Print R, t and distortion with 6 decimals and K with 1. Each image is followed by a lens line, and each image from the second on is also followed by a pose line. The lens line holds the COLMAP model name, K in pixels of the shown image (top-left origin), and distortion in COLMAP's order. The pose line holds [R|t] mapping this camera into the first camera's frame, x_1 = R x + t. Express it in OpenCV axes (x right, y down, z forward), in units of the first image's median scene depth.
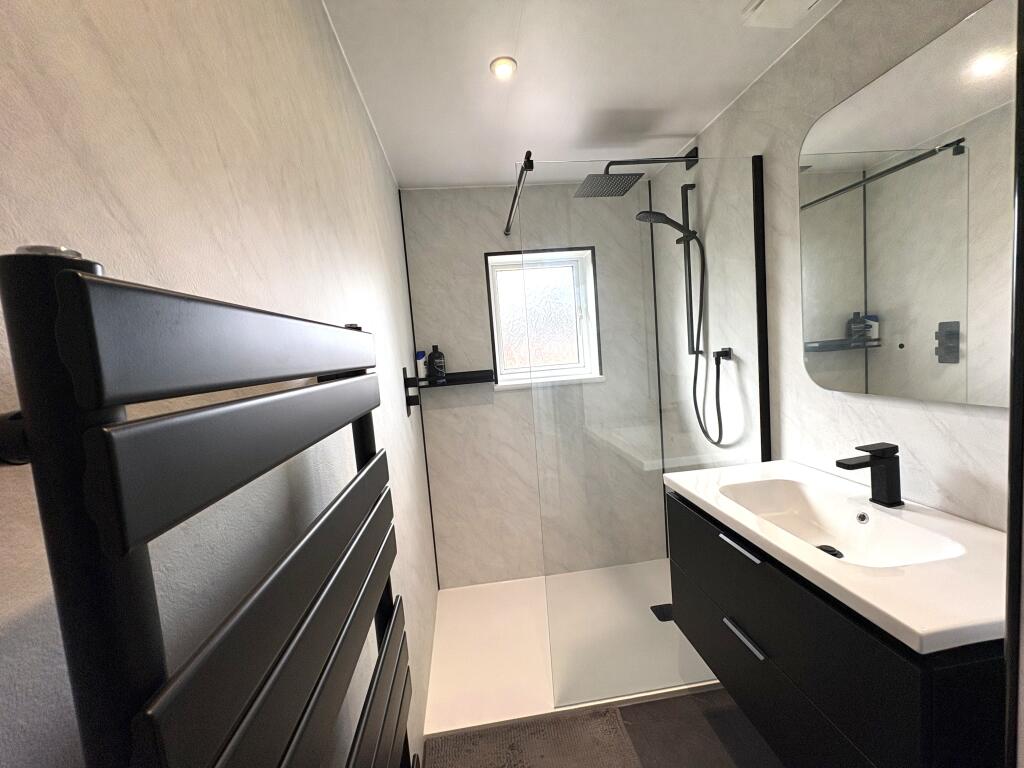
lens RADIAL K [[406.3, 0, 513.8], [0, 406.3, 383.5], [0, 0, 1]] dist [-0.001316, -0.000049]
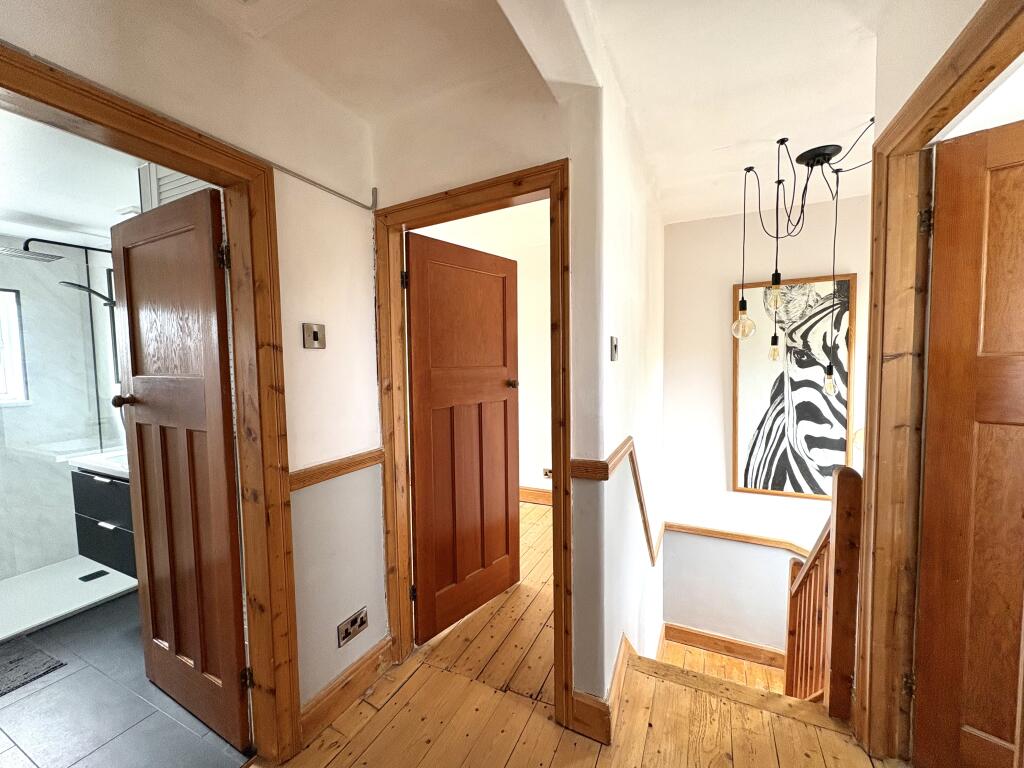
lens RADIAL K [[412.4, 0, 514.0], [0, 412.4, 382.1], [0, 0, 1]] dist [0.001765, 0.000032]
pose [[0.531492, 0.019827, 0.846832, -0.059623], [0.046078, 0.997569, -0.052276, 0.067358], [-0.845809, 0.066805, 0.529286, -0.993253]]
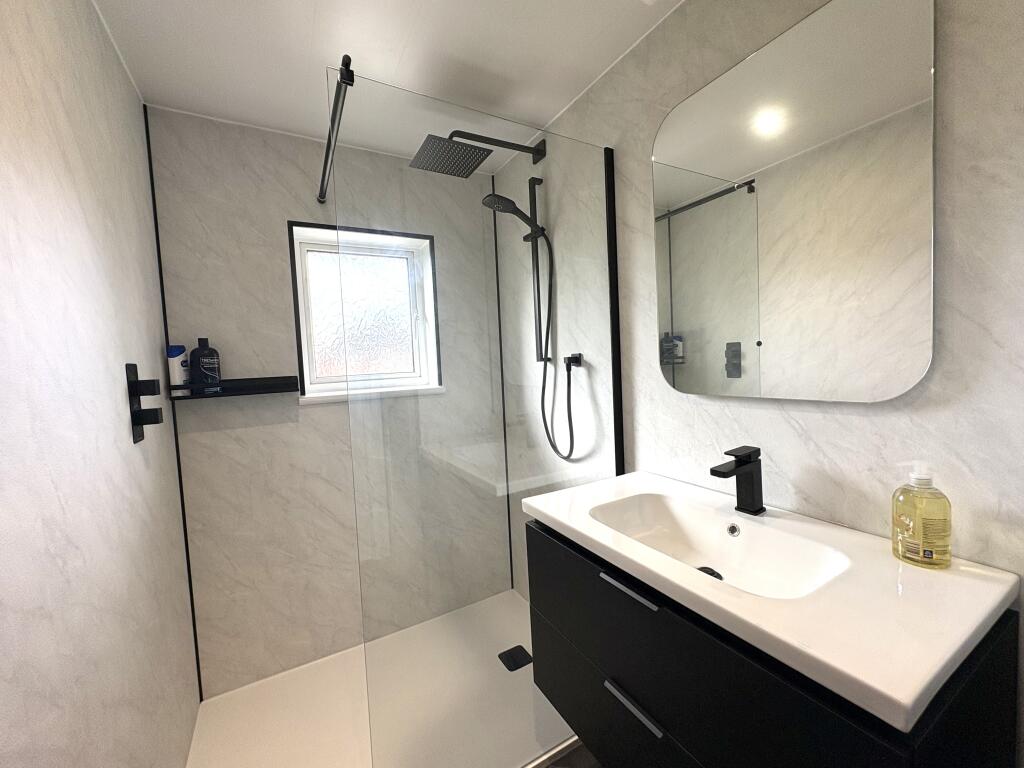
lens RADIAL K [[412.4, 0, 514.0], [0, 412.4, 382.1], [0, 0, 1]] dist [0.001765, 0.000032]
pose [[0.919749, 0.014027, 0.392256, 0.019947], [0.007040, 0.998611, -0.052217, 0.023323], [-0.392443, 0.050789, 0.918373, 0.172148]]
